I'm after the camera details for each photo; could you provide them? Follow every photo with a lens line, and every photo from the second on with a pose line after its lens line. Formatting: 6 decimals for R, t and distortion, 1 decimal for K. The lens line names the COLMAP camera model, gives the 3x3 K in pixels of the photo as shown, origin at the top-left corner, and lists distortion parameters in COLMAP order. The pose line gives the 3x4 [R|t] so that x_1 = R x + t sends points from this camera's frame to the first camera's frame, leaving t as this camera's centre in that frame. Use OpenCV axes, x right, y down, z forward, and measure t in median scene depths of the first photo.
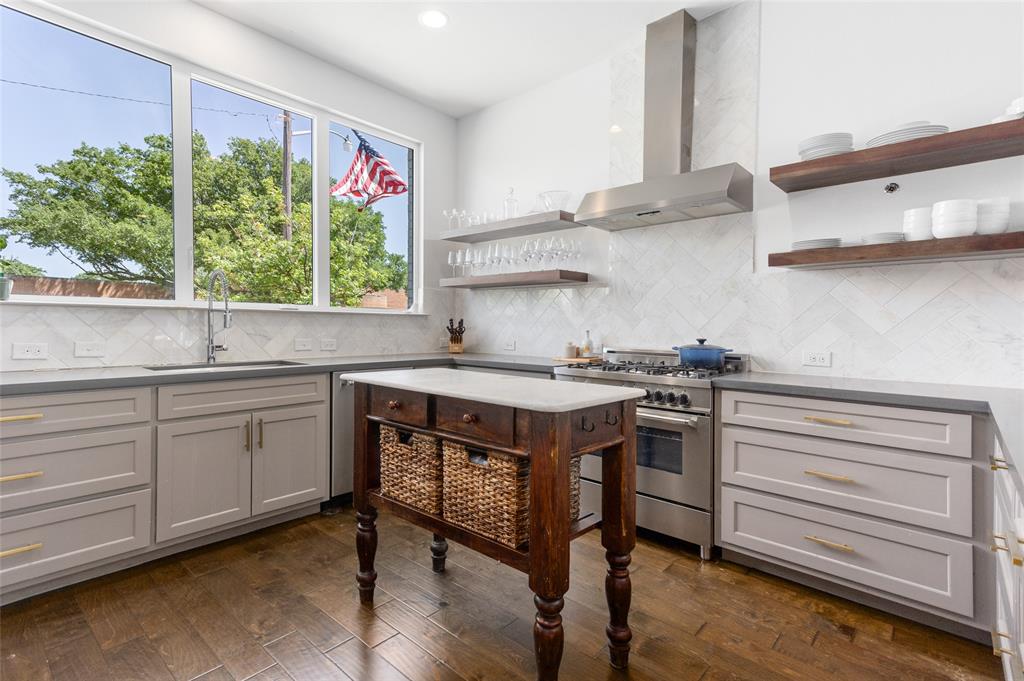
lens RADIAL K [[491.4, 0, 502.2], [0, 491.4, 345.4], [0, 0, 1]] dist [0.020528, 0.000426]
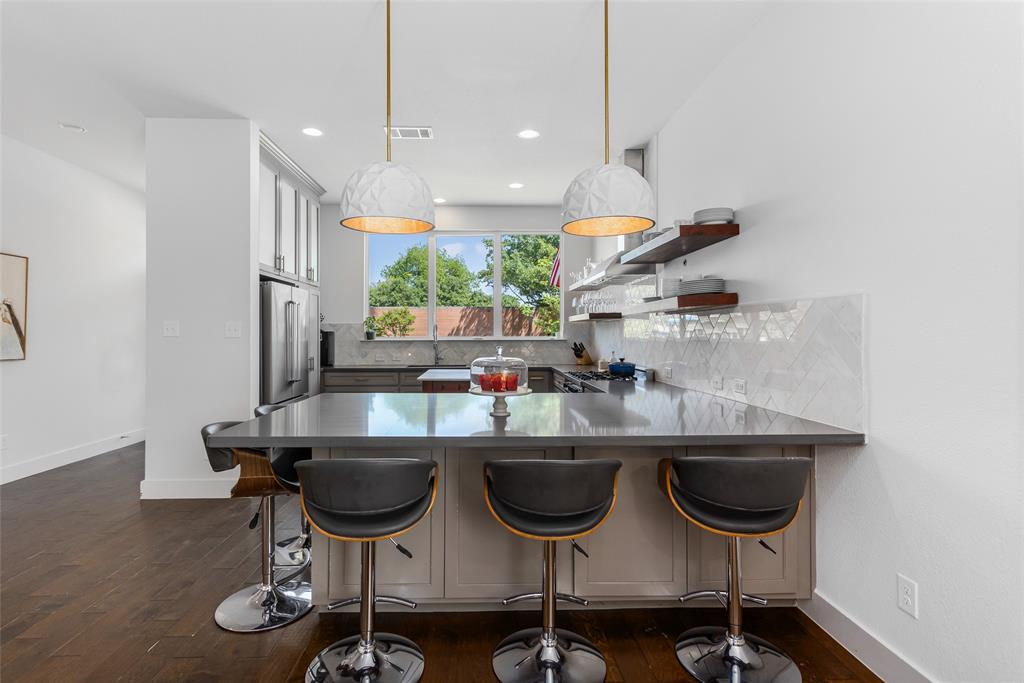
lens RADIAL K [[521.1, 0, 498.2], [0, 521.1, 342.2], [0, 0, 1]] dist [0.006382, -0.000151]
pose [[0.695699, -0.001741, -0.718332, 1.009356], [-0.019612, 0.999578, -0.021416, -0.016313], [0.718066, 0.028988, 0.695371, -0.343160]]
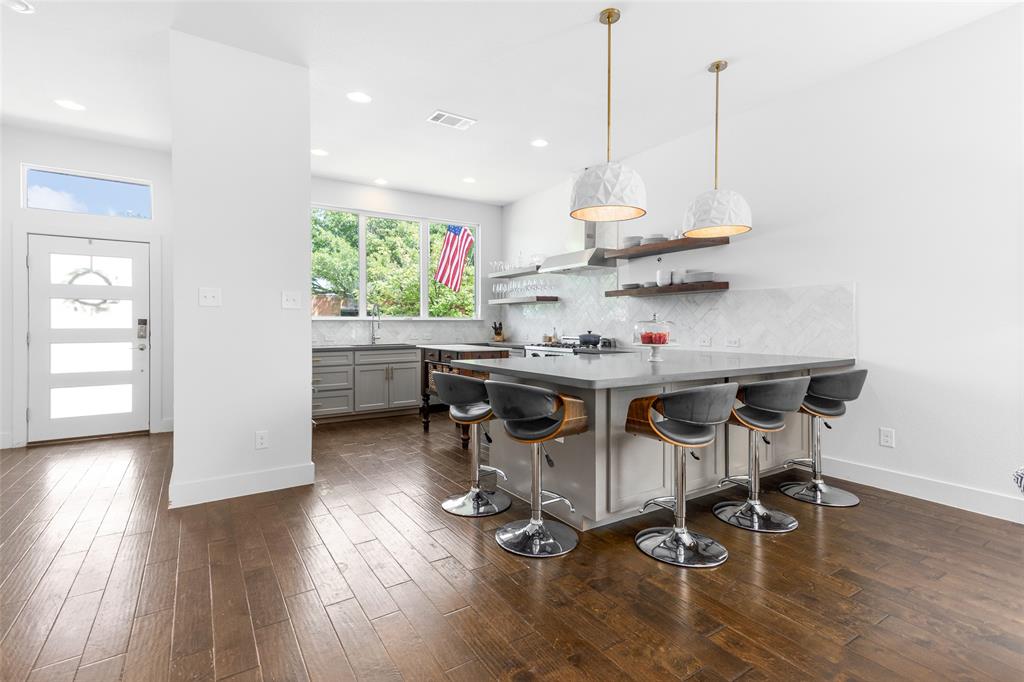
lens RADIAL K [[491.4, 0, 525.8], [0, 491.4, 333.8], [0, 0, 1]] dist [0.020528, 0.000426]
pose [[0.971340, -0.009444, -0.237506, 0.476839], [0.004194, 0.999736, -0.022599, 0.032528], [0.237656, 0.020956, 0.971123, -0.783326]]
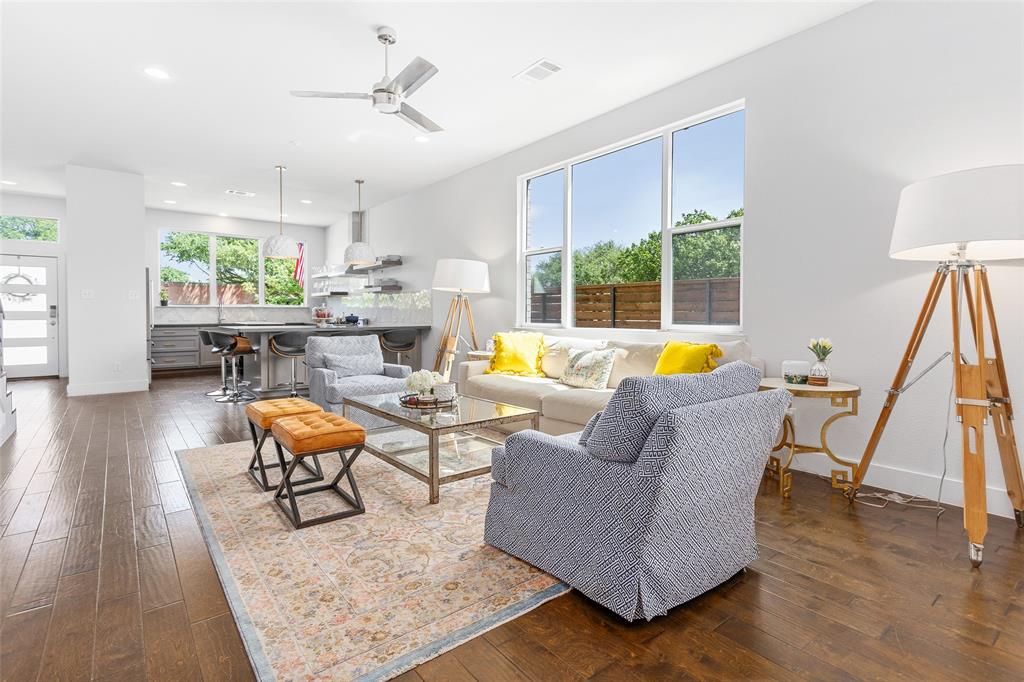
lens RADIAL K [[491.4, 0, 513.9], [0, 491.4, 328.9], [0, 0, 1]] dist [0.020528, 0.000426]
pose [[0.986633, -0.006621, -0.162823, 1.525862], [0.005247, 0.999947, -0.008867, 0.092361], [0.162873, 0.007894, 0.986615, -1.577777]]
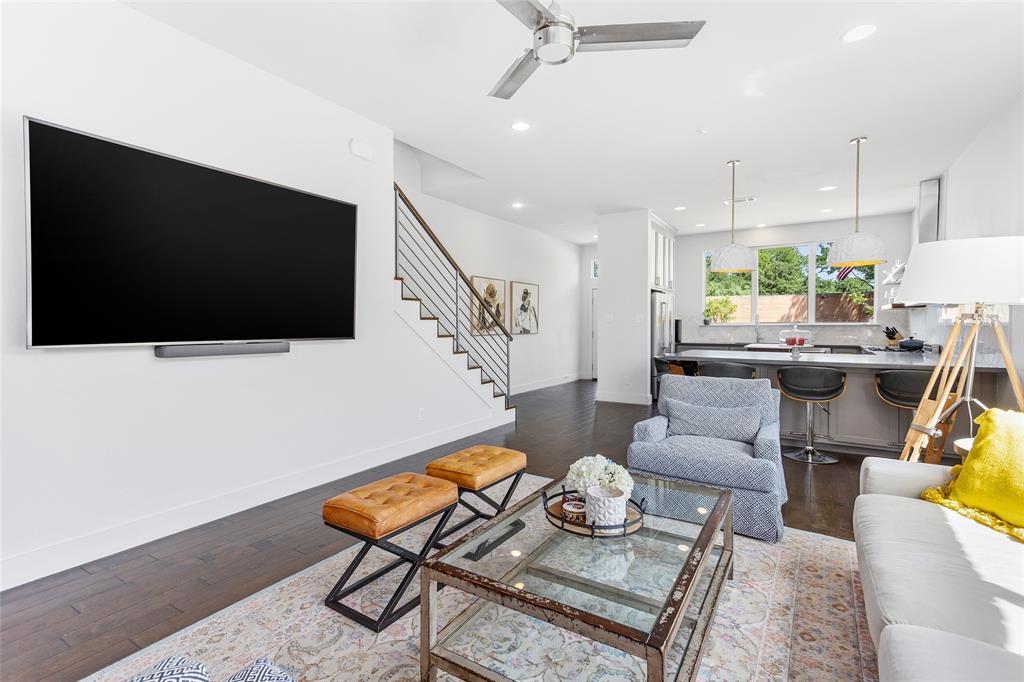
lens RADIAL K [[491.4, 0, 492.6], [0, 491.4, 330.6], [0, 0, 1]] dist [0.020528, 0.000426]
pose [[0.154441, 0.000637, -0.988002, 1.737702], [-0.033909, 0.999414, -0.004656, 0.023868], [0.987420, 0.034221, 0.154372, -0.884700]]
